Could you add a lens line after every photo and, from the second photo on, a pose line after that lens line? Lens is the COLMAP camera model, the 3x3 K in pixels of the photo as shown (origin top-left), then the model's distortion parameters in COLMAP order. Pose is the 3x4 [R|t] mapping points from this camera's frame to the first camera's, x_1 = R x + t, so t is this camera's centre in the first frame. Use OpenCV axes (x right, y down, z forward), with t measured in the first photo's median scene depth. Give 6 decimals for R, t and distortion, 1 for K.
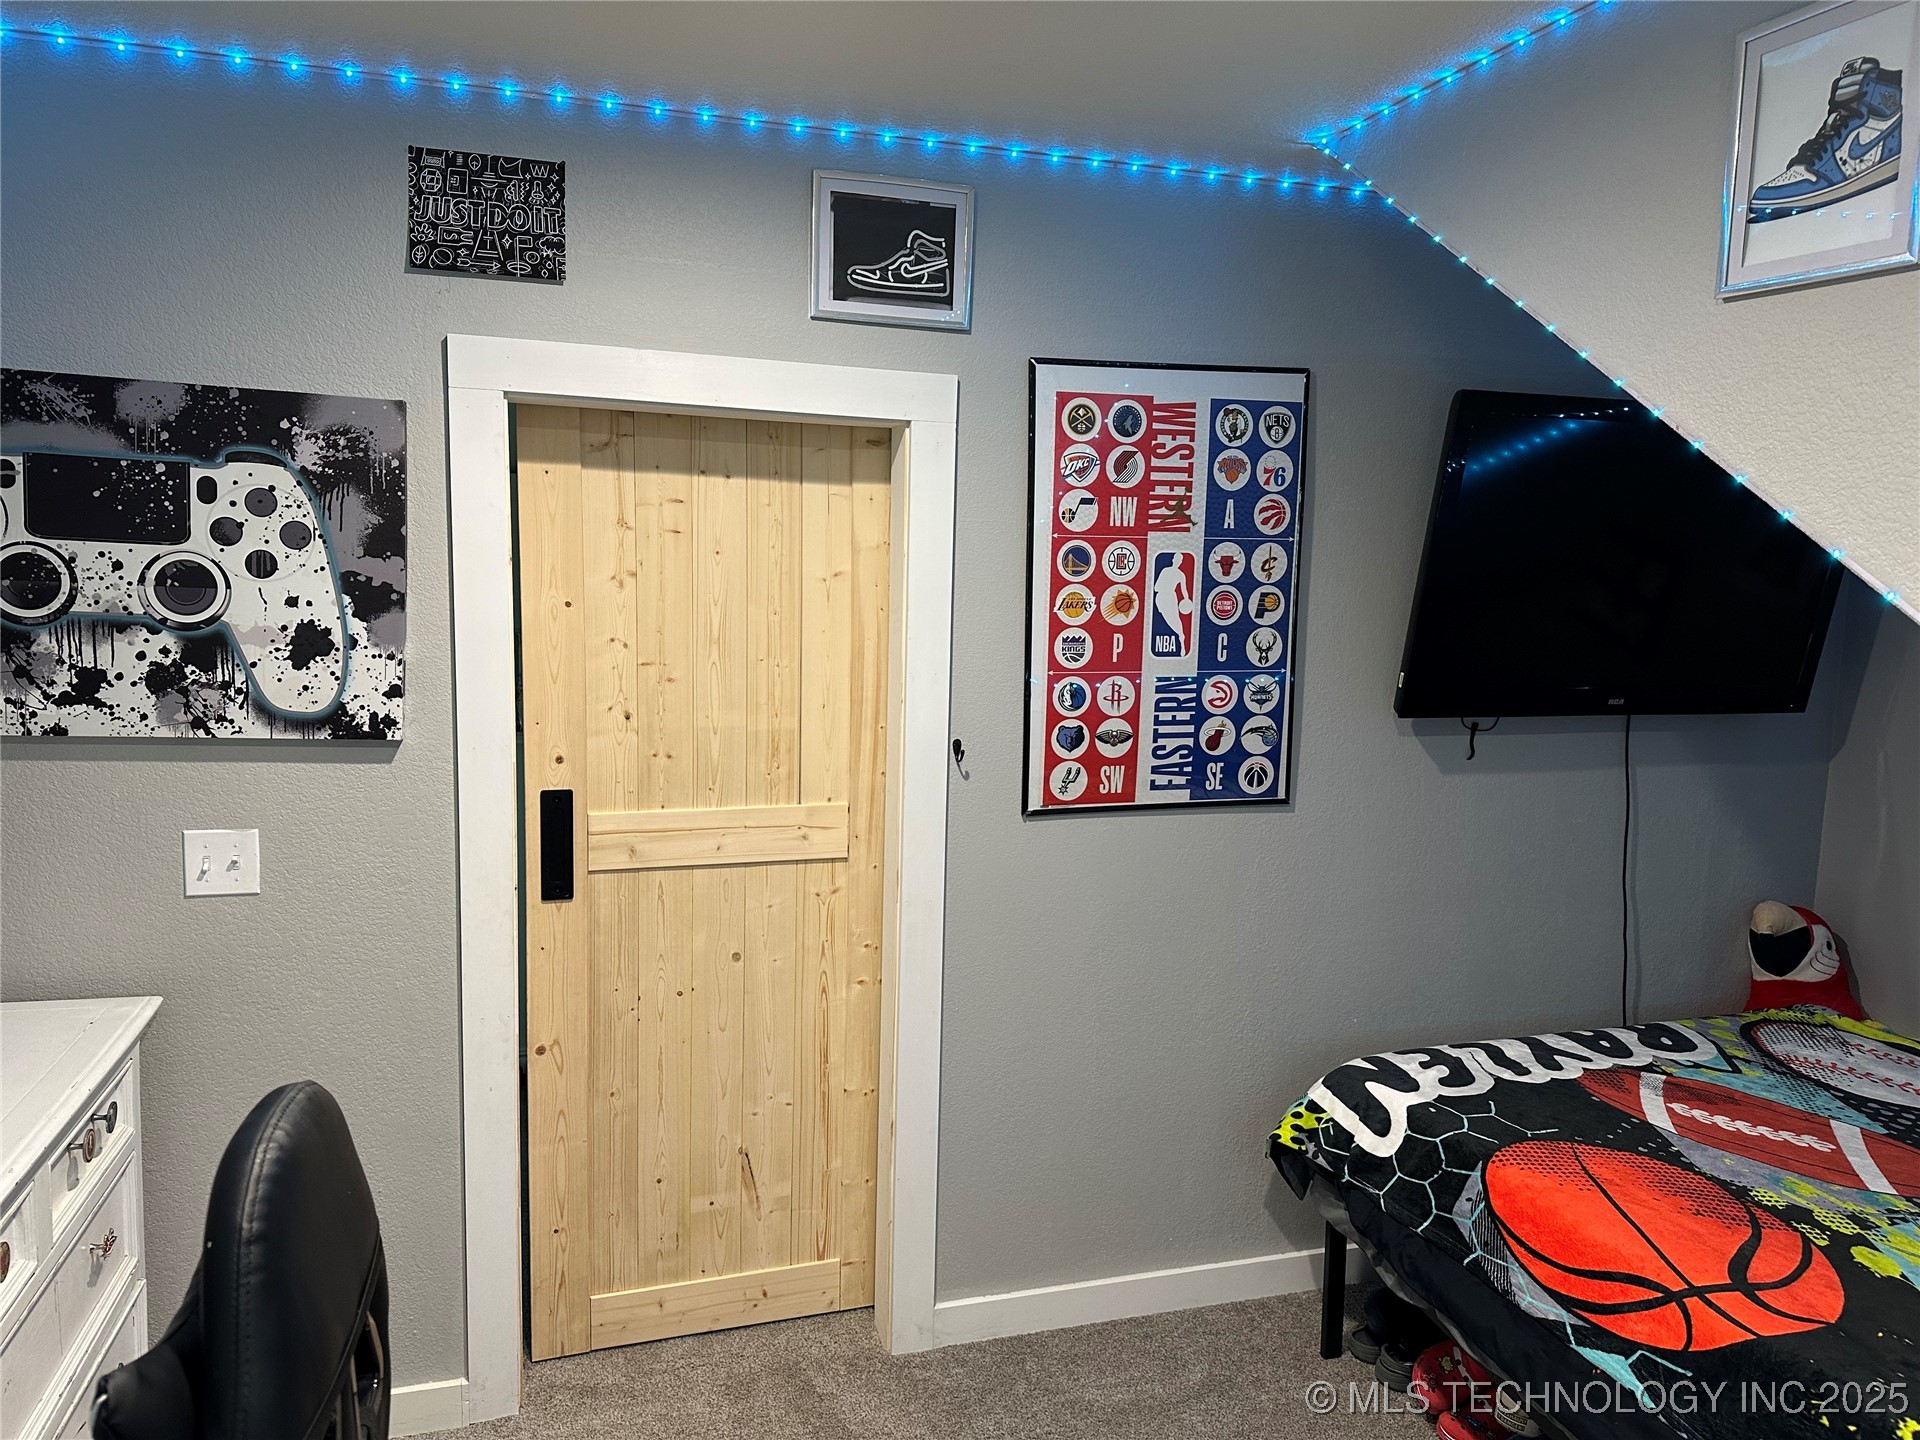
lens RADIAL K [[1344.2, 0, 963.5], [0, 1344.2, 714.2], [0, 0, 1]] dist [0.079617, -0.092599]
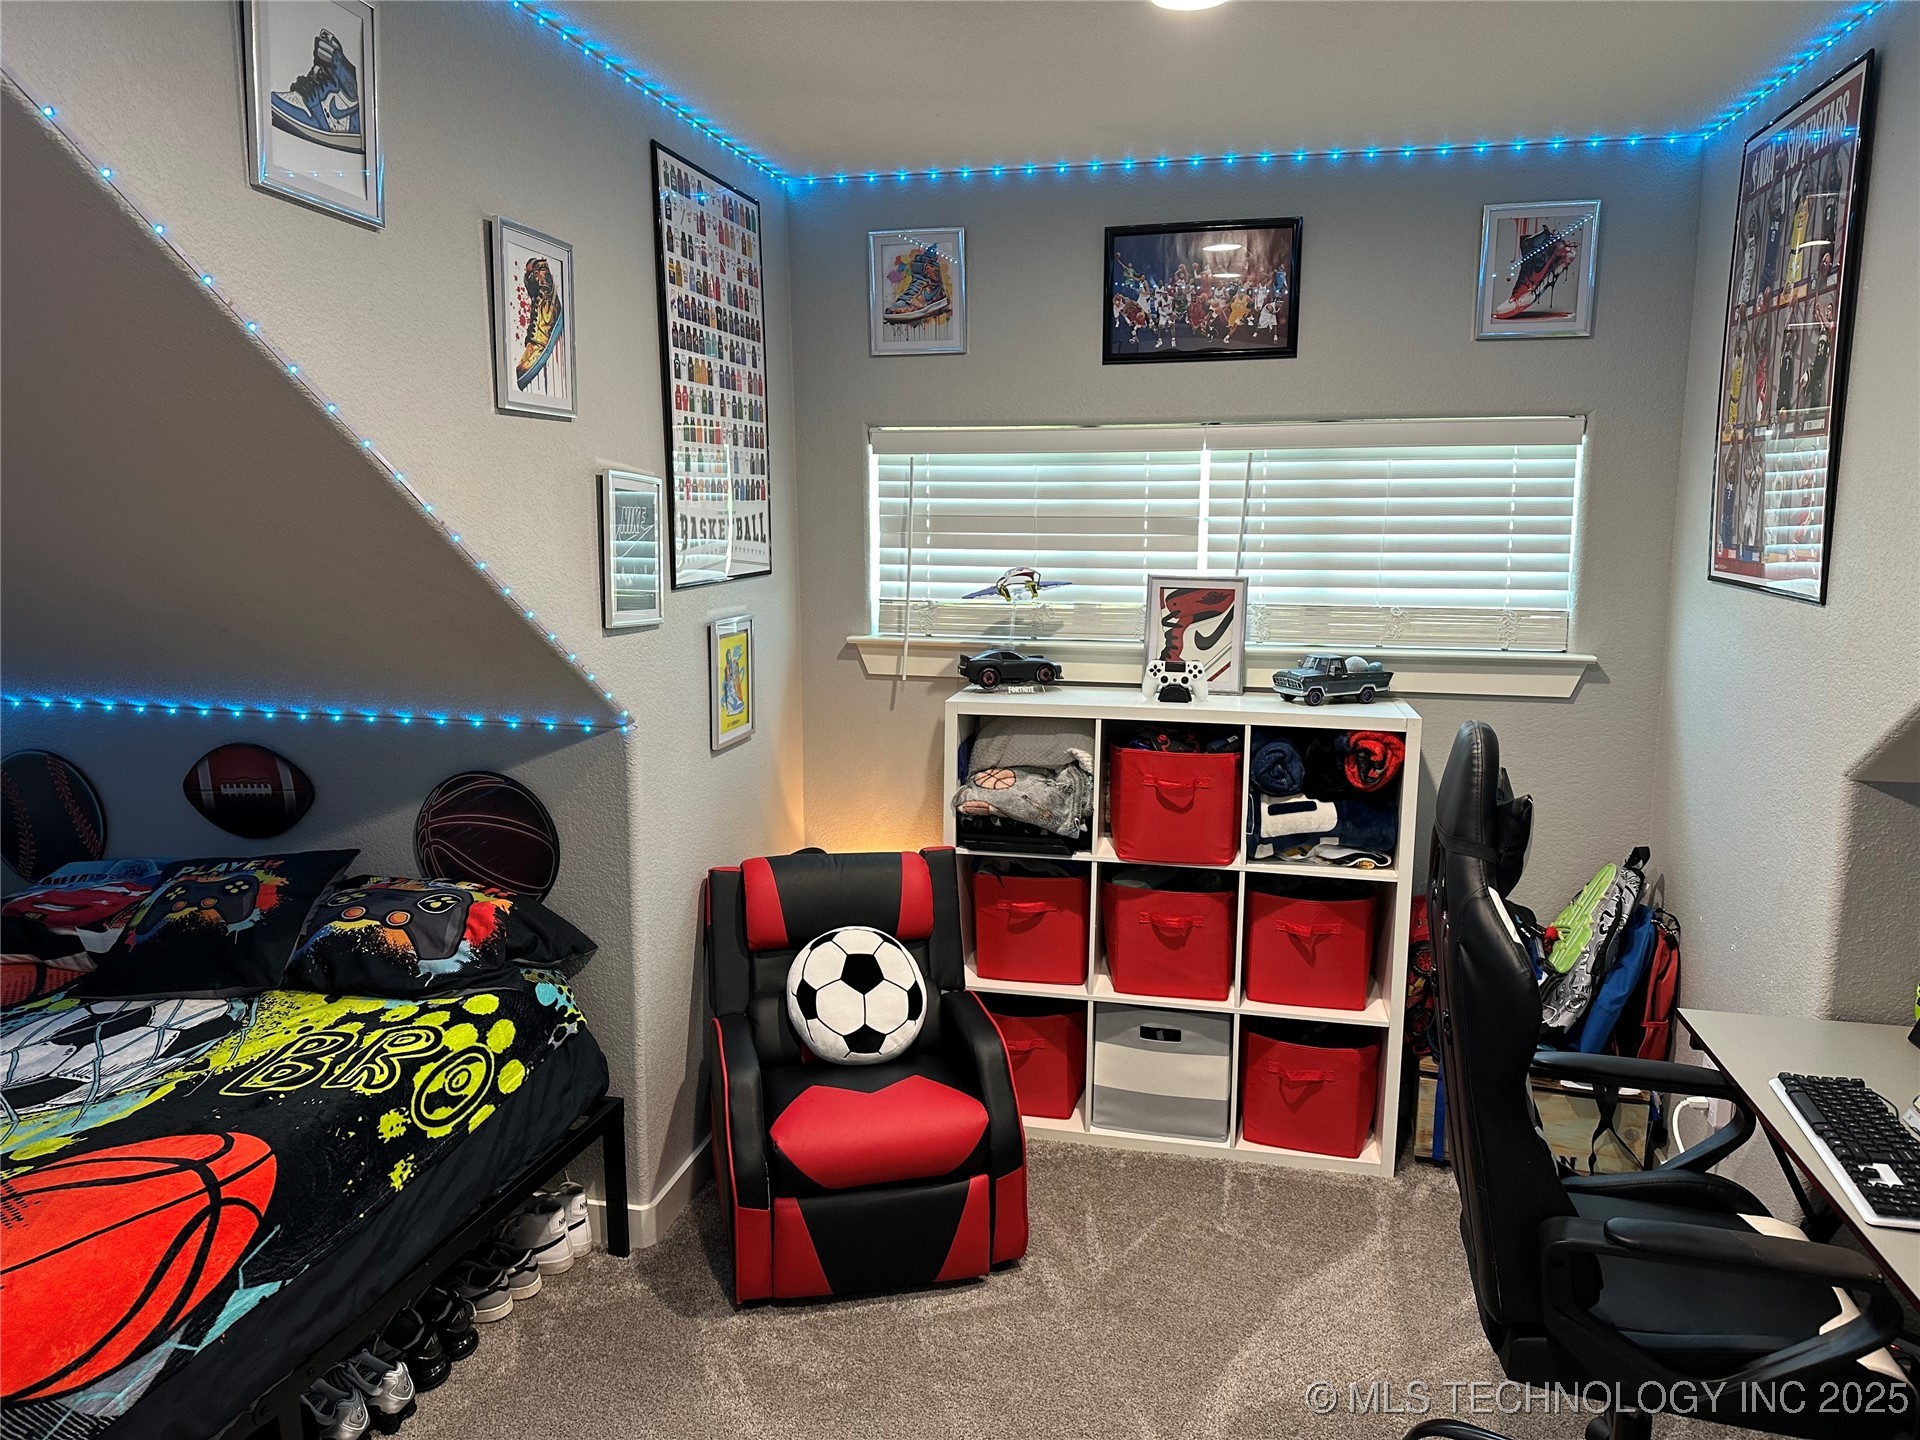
lens RADIAL K [[1344.2, 0, 958.9], [0, 1344.2, 716.4], [0, 0, 1]] dist [0.079617, -0.092599]
pose [[-0.873303, -0.100689, 0.476660, -0.375572], [0.034809, 0.963012, 0.267199, -0.153321], [-0.485933, 0.249938, -0.837496, 1.477965]]
